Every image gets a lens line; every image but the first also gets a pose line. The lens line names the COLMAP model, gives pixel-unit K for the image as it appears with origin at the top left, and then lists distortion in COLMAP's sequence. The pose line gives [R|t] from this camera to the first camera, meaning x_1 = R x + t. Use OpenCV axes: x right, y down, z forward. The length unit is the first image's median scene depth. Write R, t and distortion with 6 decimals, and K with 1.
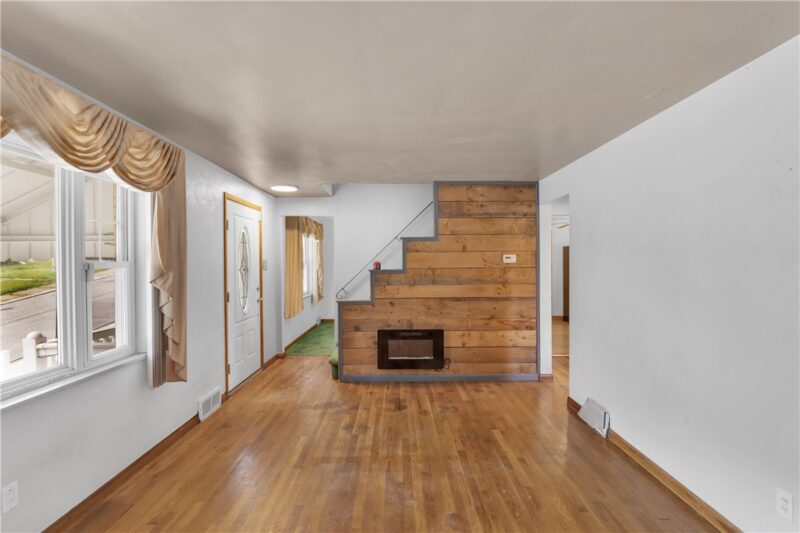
lens RADIAL K [[376.5, 0, 391.7], [0, 376.5, 265.0], [0, 0, 1]] dist [-0.003806, 0.003518]
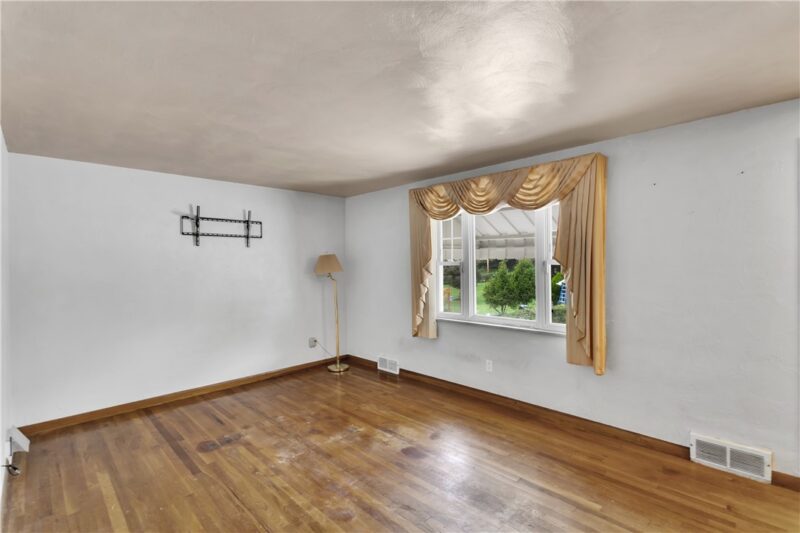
lens RADIAL K [[376.5, 0, 400.1], [0, 376.5, 270.5], [0, 0, 1]] dist [-0.003806, 0.003518]
pose [[-0.706170, 0.029372, -0.707432, 0.352081], [0.013401, 0.999515, 0.028122, -0.008358], [0.707915, 0.010378, -0.706221, 0.837523]]
